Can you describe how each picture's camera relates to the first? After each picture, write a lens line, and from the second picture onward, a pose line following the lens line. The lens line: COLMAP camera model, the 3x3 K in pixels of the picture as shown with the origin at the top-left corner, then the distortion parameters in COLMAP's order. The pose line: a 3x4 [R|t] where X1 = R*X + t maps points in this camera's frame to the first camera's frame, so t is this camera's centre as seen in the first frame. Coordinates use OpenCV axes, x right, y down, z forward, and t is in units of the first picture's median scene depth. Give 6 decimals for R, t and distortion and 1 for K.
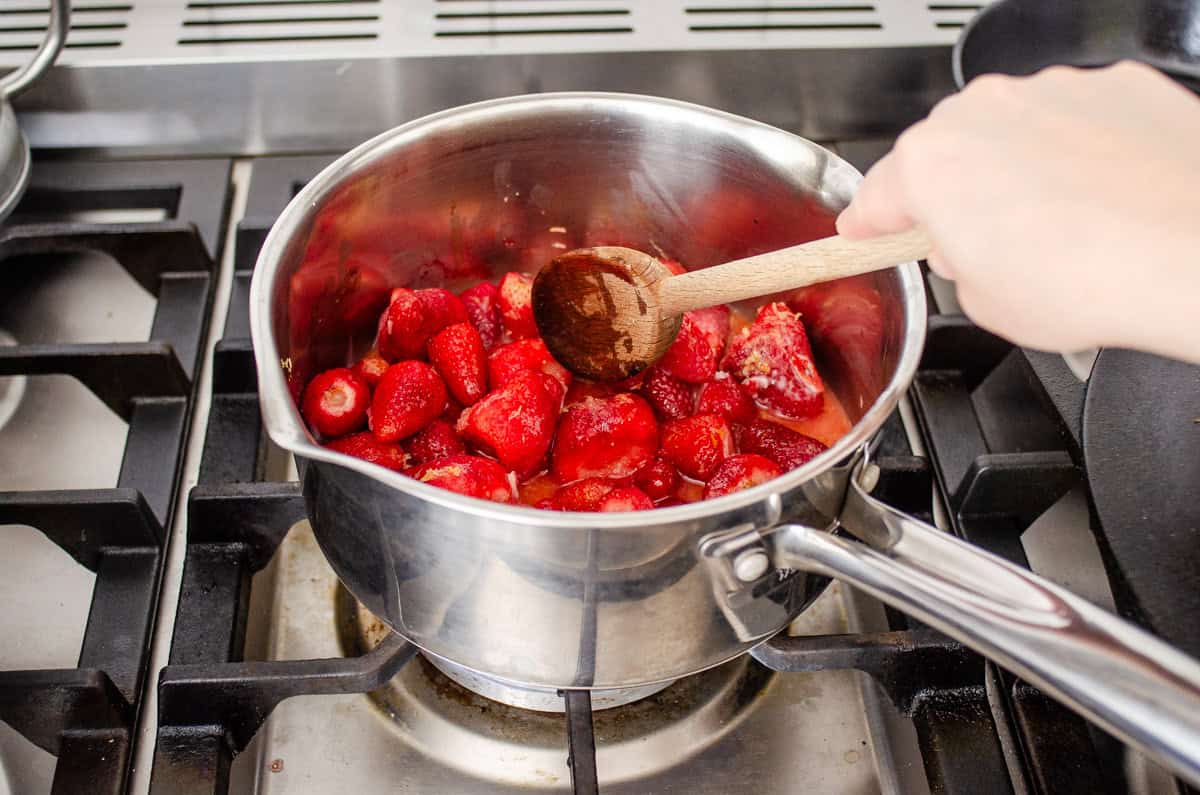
lens RADIAL K [[1404.2, 0, 591.5], [0, 1404.2, 414.6], [0, 0, 1]] dist [-0.101402, 0.000000]
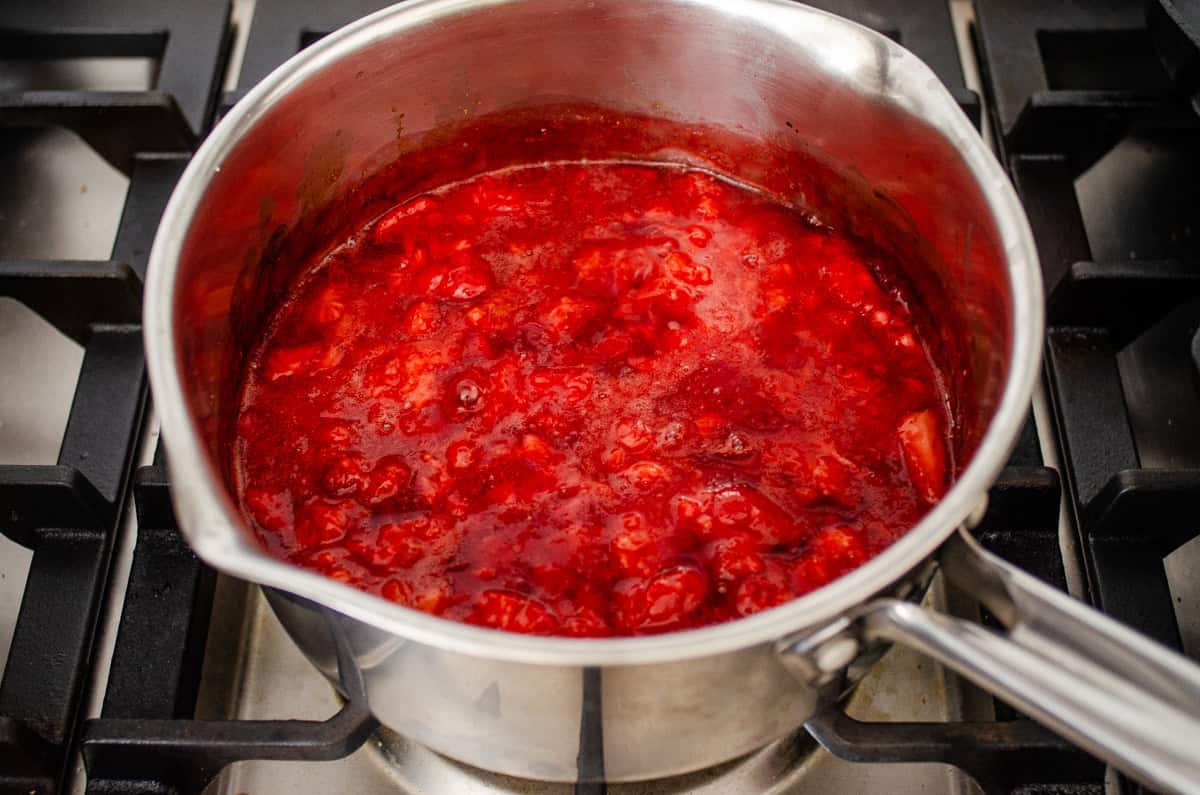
lens RADIAL K [[1404.2, 0, 600.7], [0, 1404.2, 402.2], [0, 0, 1]] dist [-0.101402, 0.000000]
pose [[0.996815, 0.047674, -0.063927, 0.033378], [-0.035025, 0.981903, 0.186117, -0.147741], [0.071643, -0.183286, 0.980446, 0.229234]]
